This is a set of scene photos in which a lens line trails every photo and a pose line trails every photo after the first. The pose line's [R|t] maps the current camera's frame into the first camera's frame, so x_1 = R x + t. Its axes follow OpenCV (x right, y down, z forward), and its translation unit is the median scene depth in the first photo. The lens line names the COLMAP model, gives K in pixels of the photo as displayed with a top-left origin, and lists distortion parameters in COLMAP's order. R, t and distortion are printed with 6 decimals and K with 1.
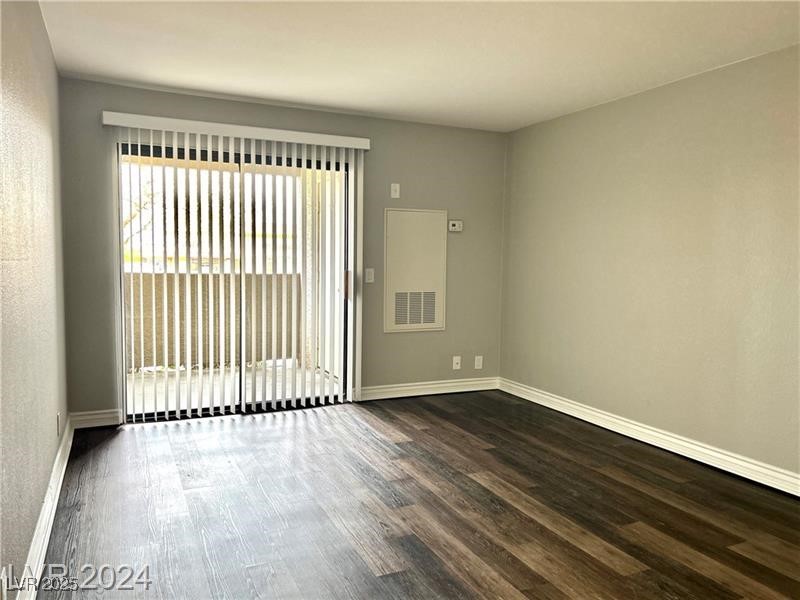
lens RADIAL K [[598.4, 0, 400.0], [0, 598.4, 300.0], [0, 0, 1]] dist [0.006990, 0.003208]
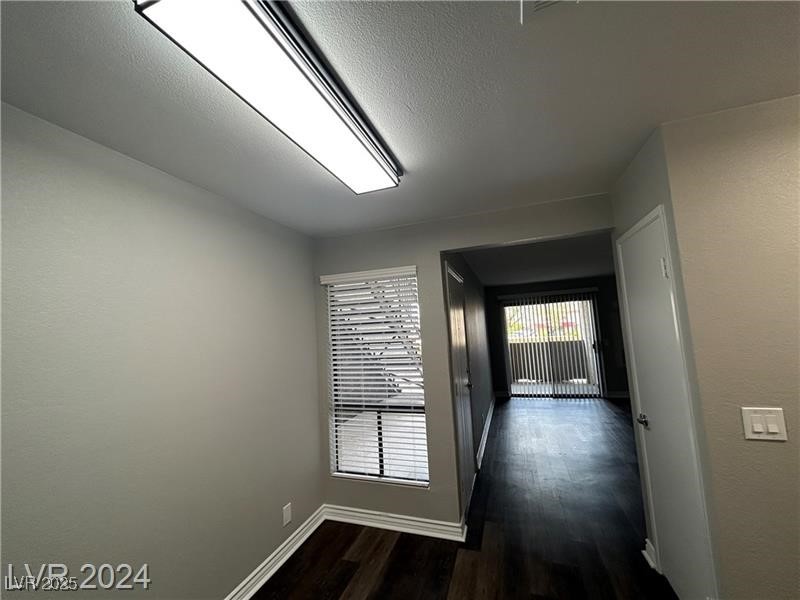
lens RADIAL K [[323.1, 0, 400.0], [0, 323.1, 300.0], [0, 0, 1]] dist [-0.001757, -0.000318]
pose [[0.713967, -0.123529, -0.689196, 0.274635], [0.017220, 0.987114, -0.159087, -0.019416], [0.699967, 0.101715, 0.706895, -0.499078]]
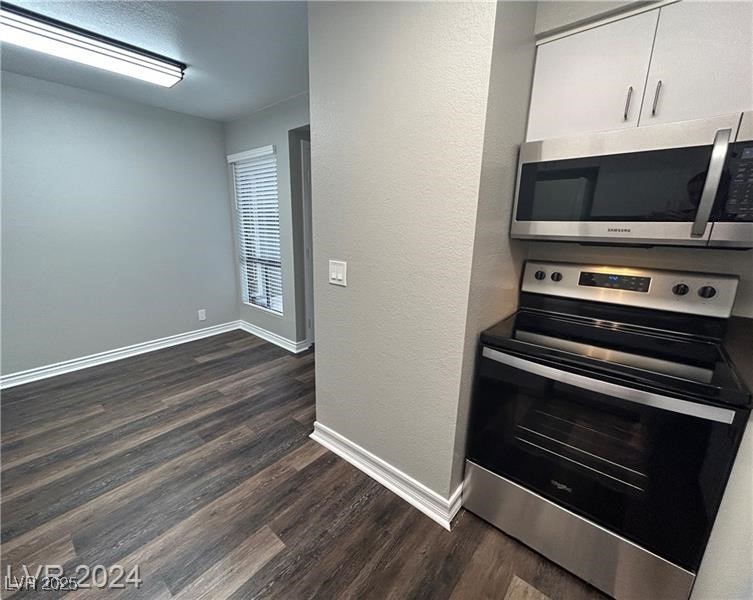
lens RADIAL K [[324.2, 0, 356.9], [0, 324.2, 297.7], [0, 0, 1]] dist [-0.001133, 0.000322]
pose [[0.389668, 0.198217, -0.899371, 0.628024], [-0.060113, 0.979955, 0.189932, 0.001995], [0.918991, -0.019946, 0.393773, -0.209575]]
